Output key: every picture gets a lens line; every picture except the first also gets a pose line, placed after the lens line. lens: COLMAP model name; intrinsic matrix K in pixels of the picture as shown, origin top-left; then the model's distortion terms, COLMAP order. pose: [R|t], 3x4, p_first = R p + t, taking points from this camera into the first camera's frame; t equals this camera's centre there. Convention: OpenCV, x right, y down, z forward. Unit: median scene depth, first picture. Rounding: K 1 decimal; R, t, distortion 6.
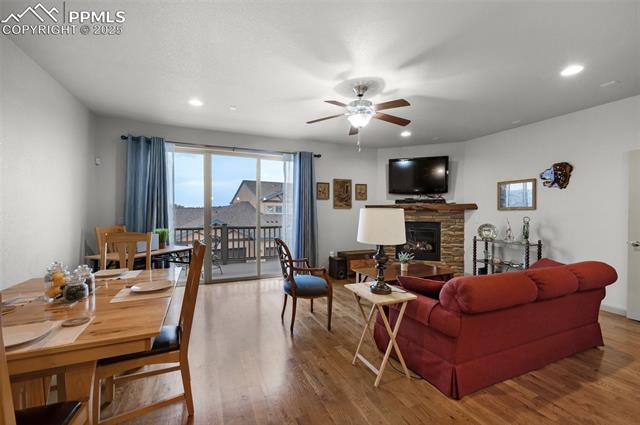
lens RADIAL K [[271.6, 0, 321.4], [0, 271.6, 214.4], [0, 0, 1]] dist [-0.000777, 0.000554]
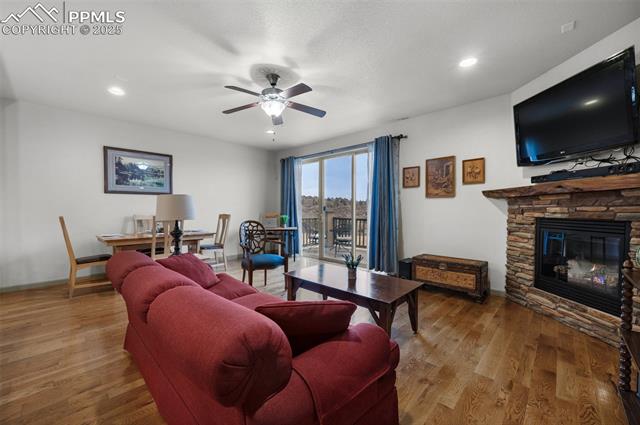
lens RADIAL K [[258.5, 0, 316.5], [0, 258.5, 213.0], [0, 0, 1]] dist [-0.000525, -0.000250]
pose [[0.379883, 0.011206, -0.924967, 0.620820], [-0.008296, 0.999928, 0.008707, 0.017833], [0.924997, 0.004366, 0.379948, 0.442339]]
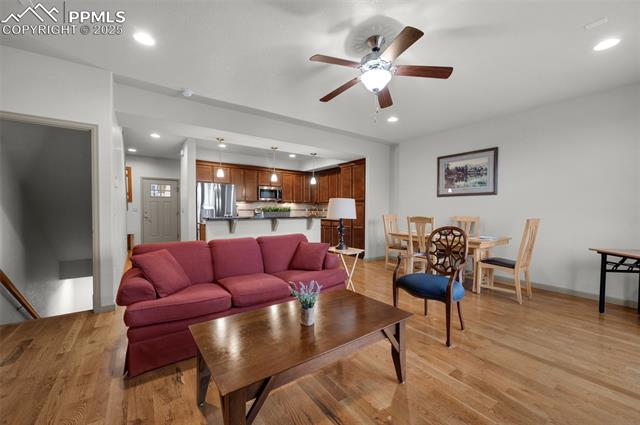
lens RADIAL K [[258.5, 0, 319.0], [0, 258.5, 218.8], [0, 0, 1]] dist [-0.000525, -0.000250]
pose [[-0.979833, -0.001535, -0.199810, 0.253996], [-0.010500, 0.998984, 0.043819, 0.011893], [0.199540, 0.045033, -0.978854, 0.974511]]
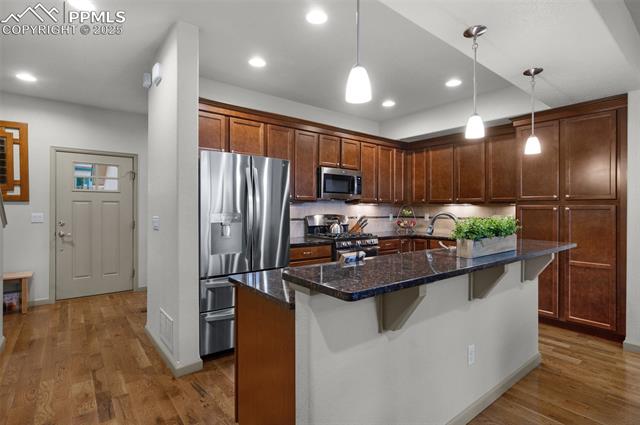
lens RADIAL K [[317.3, 0, 323.5], [0, 317.3, 209.3], [0, 0, 1]] dist [-0.005635, 0.000059]
pose [[-0.964205, -0.006092, -0.265089, 0.476796], [-0.007699, 0.999958, 0.005023, 0.000342], [0.265047, 0.006884, -0.964211, 0.341104]]
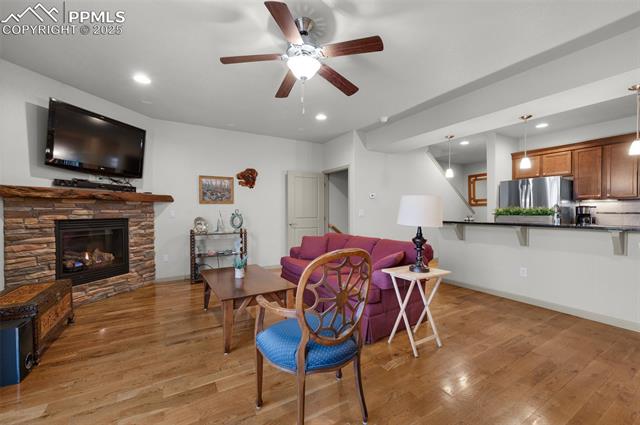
lens RADIAL K [[258.5, 0, 318.2], [0, 258.5, 214.5], [0, 0, 1]] dist [-0.000525, -0.000250]
pose [[-0.116076, -0.013909, 0.993143, -0.303085], [0.008882, 0.999847, 0.015041, 0.013281], [-0.993201, 0.010567, -0.115934, 0.589719]]
